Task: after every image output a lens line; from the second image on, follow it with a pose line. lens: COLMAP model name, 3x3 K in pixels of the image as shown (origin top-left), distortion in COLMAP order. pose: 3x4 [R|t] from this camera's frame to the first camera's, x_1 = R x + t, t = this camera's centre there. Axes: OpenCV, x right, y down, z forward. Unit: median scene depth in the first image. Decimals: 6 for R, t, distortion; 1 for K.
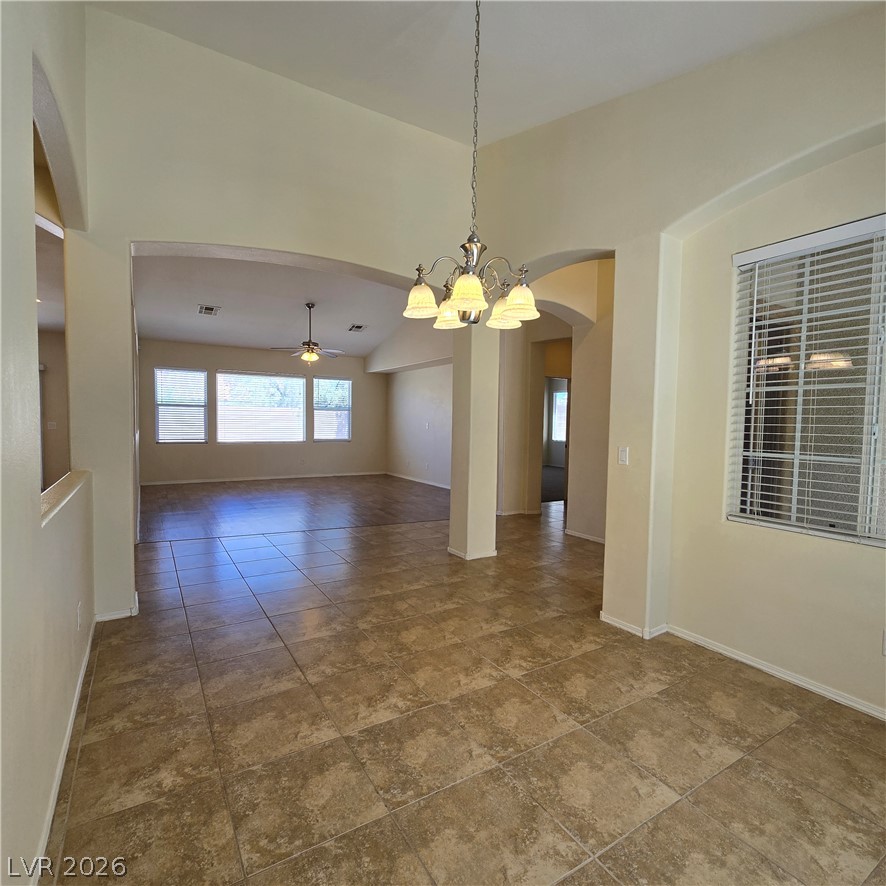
lens RADIAL K [[482.7, 0, 437.4], [0, 482.7, 445.4], [0, 0, 1]] dist [-0.003154, -0.000231]
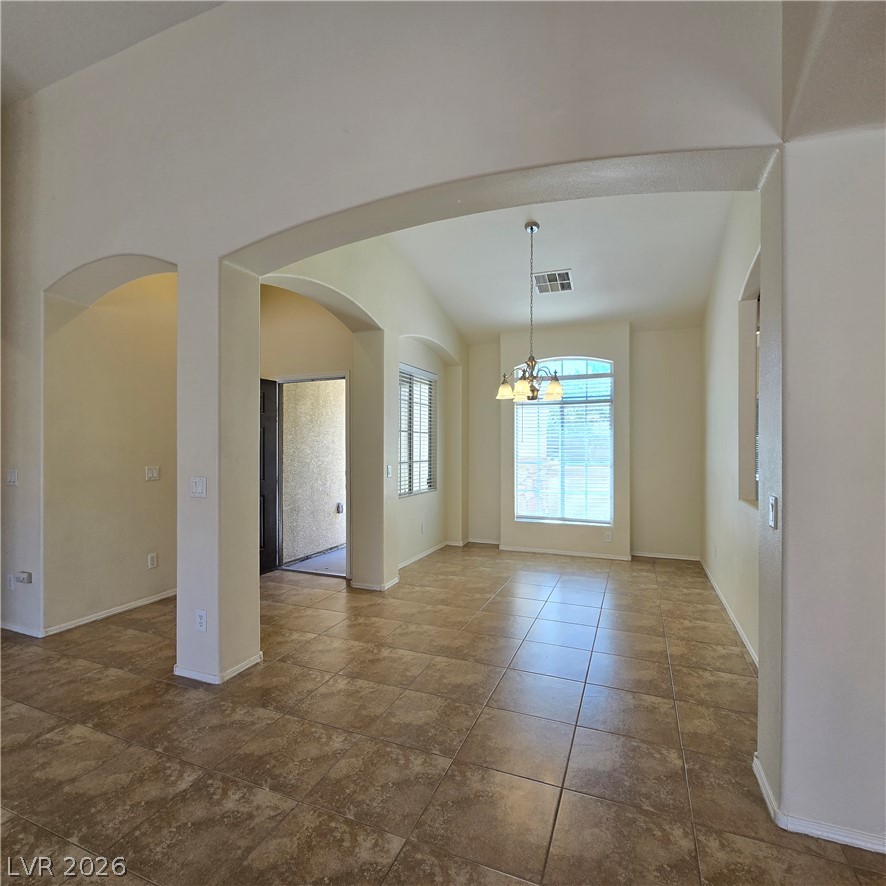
lens RADIAL K [[482.7, 0, 444.3], [0, 482.7, 448.3], [0, 0, 1]] dist [-0.003154, -0.000231]
pose [[-0.598811, -0.023523, 0.800545, -0.291644], [0.026707, 0.998426, 0.049314, -0.037418], [-0.800445, 0.050910, -0.597240, 0.561343]]
